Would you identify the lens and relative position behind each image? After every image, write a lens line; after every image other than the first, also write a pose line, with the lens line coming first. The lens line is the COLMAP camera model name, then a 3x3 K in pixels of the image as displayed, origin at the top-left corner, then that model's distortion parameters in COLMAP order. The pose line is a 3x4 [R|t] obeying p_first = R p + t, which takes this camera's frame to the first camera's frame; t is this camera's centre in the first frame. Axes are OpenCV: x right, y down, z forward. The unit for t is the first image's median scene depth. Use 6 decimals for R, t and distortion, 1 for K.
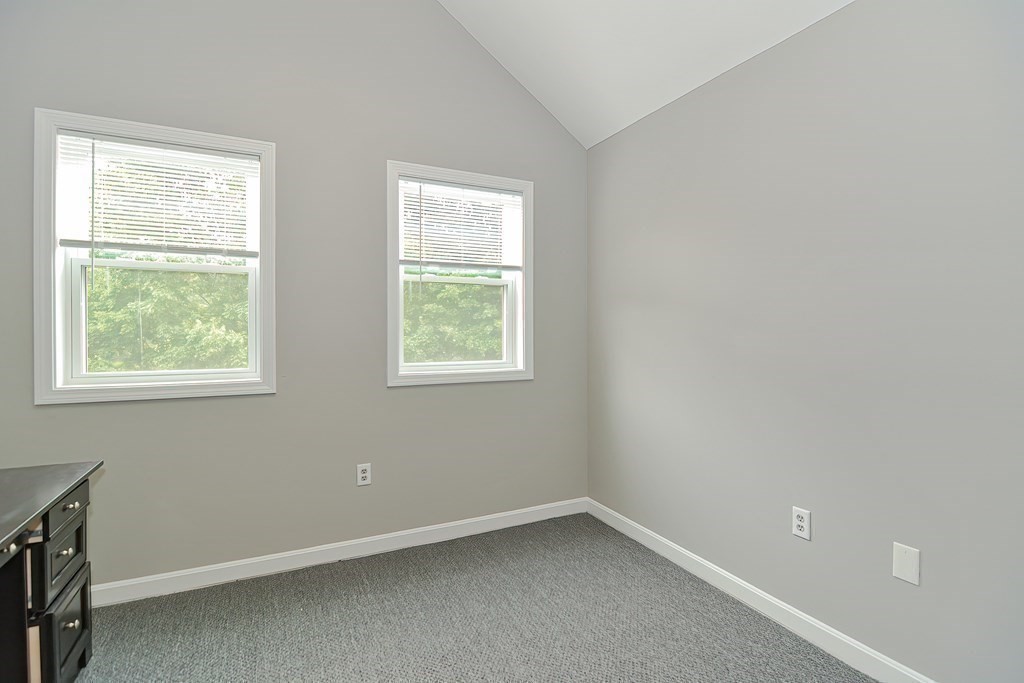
lens RADIAL K [[493.6, 0, 515.8], [0, 493.6, 333.6], [0, 0, 1]] dist [0.004342, -0.001717]
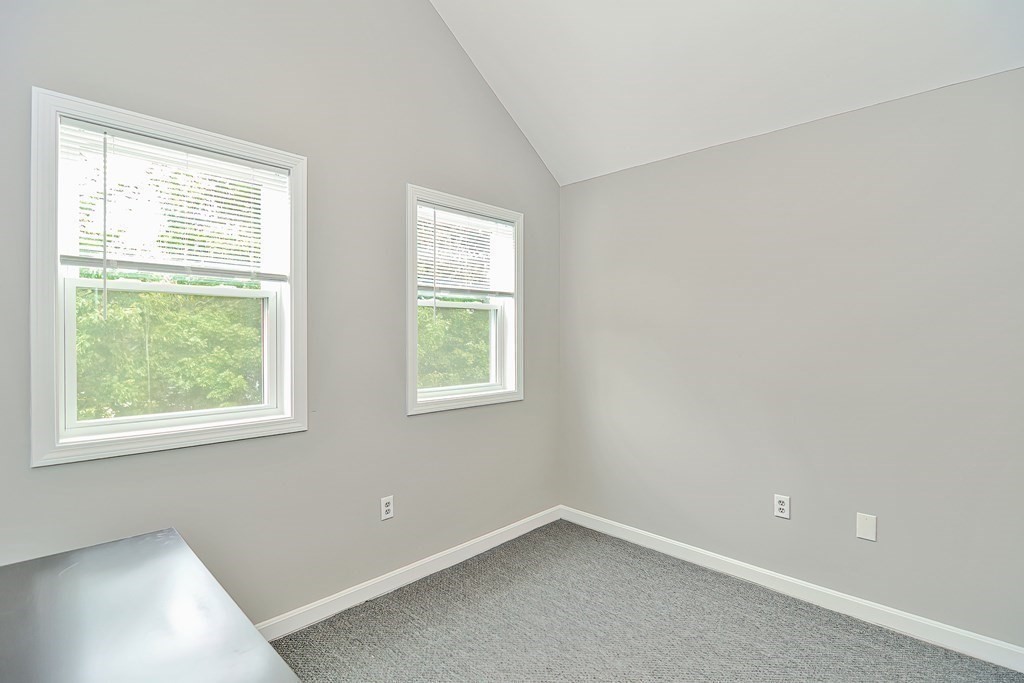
lens RADIAL K [[493.6, 0, 519.4], [0, 493.6, 339.4], [0, 0, 1]] dist [0.004342, -0.001717]
pose [[0.941400, 0.000062, 0.337292, -0.385130], [-0.000121, 1.000000, 0.000153, -0.043552], [-0.337292, -0.000185, 0.941400, 0.004175]]
